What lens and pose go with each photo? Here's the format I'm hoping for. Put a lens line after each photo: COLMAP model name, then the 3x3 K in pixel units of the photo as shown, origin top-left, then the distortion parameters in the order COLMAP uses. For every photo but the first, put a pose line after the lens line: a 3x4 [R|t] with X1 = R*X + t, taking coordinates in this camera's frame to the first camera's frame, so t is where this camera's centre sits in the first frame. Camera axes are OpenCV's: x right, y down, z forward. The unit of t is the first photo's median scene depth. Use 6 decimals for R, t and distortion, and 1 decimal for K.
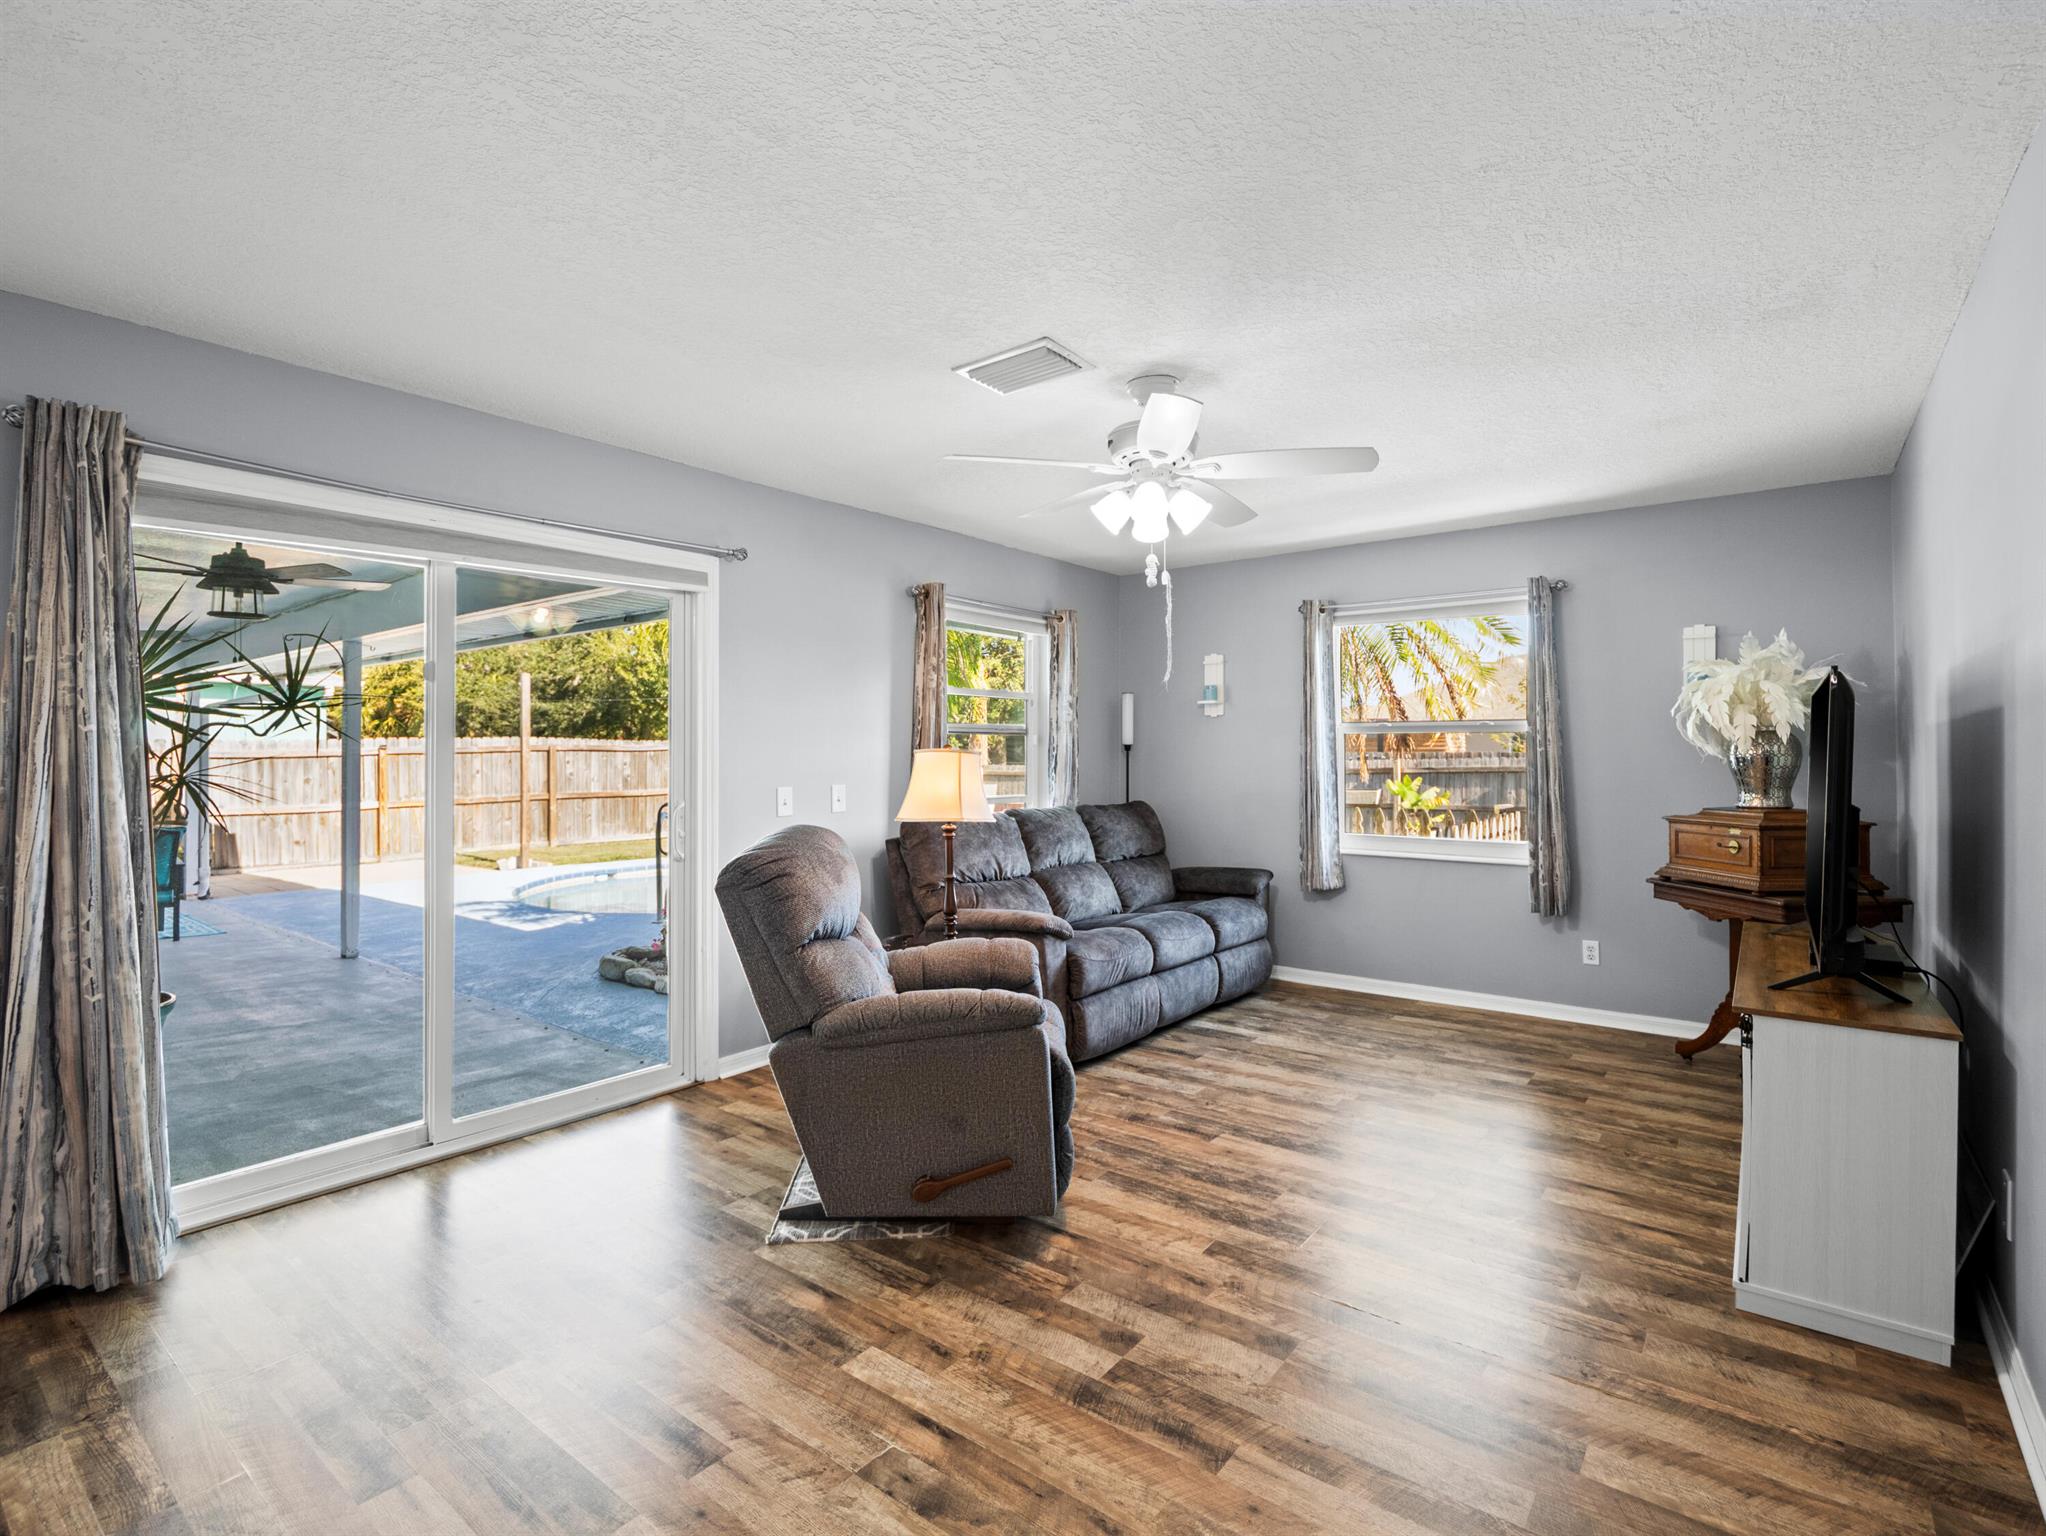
lens RADIAL K [[991.9, 0, 1023.1], [0, 991.9, 763.9], [0, 0, 1]] dist [-0.004338, 0.000176]
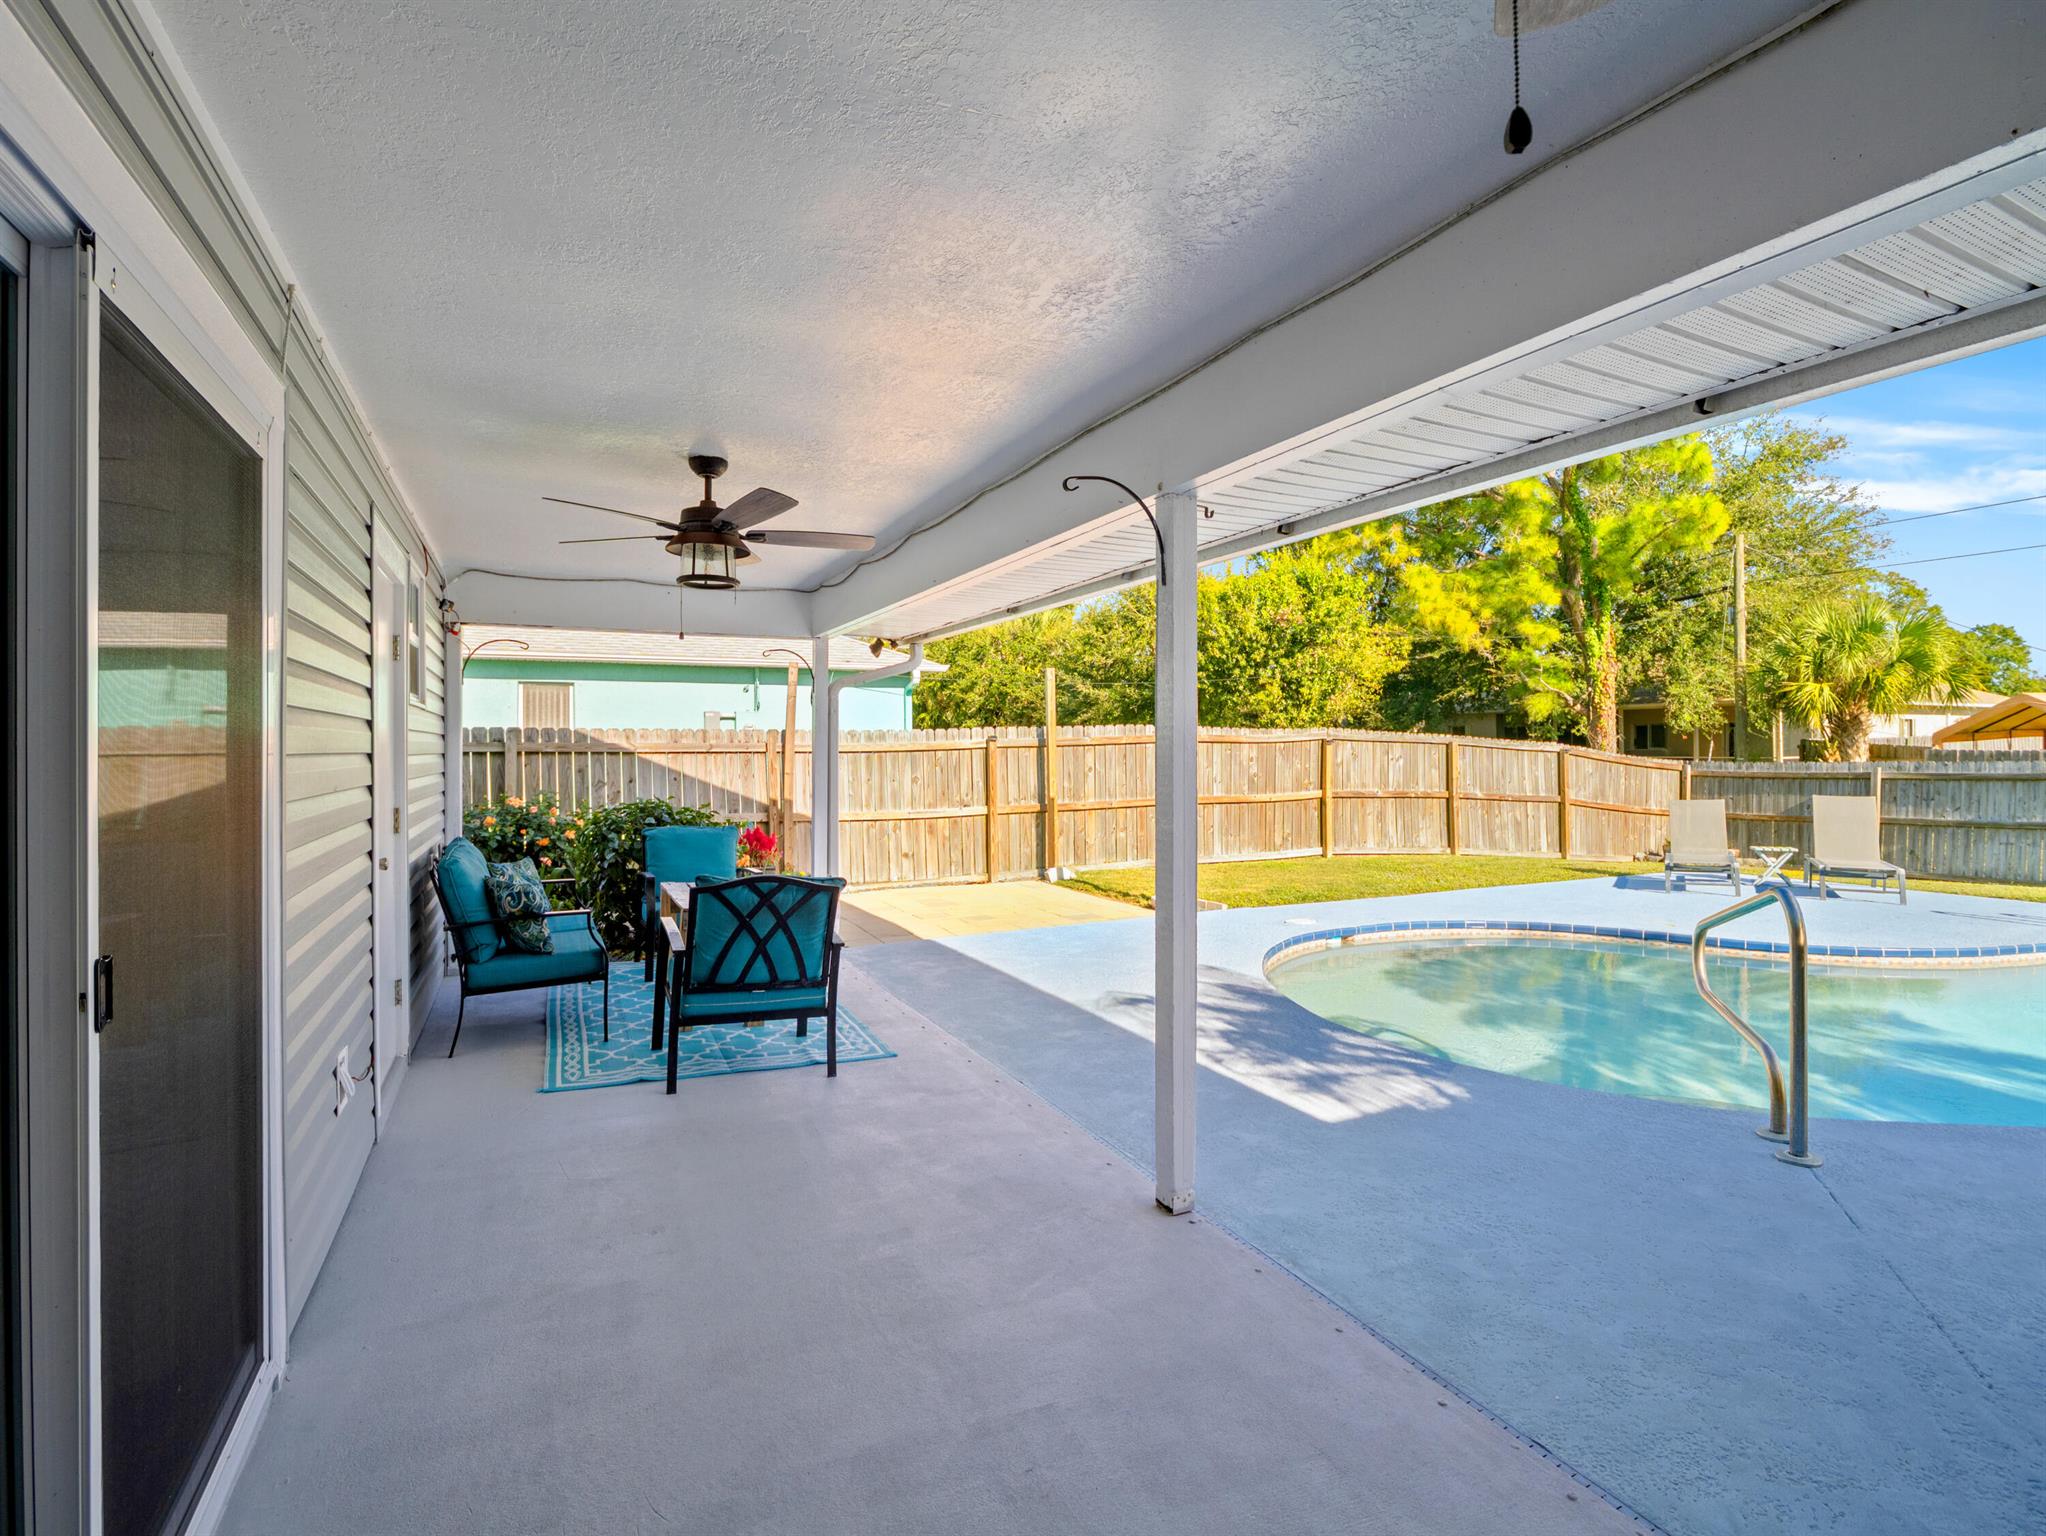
lens RADIAL K [[991.9, 0, 1024.4], [0, 991.9, 758.9], [0, 0, 1]] dist [-0.004338, 0.000176]
pose [[0.901588, 0.003101, -0.432585, -0.257927], [-0.001667, 0.999992, 0.003694, -0.003122], [0.432593, -0.002610, 0.901586, 0.268893]]
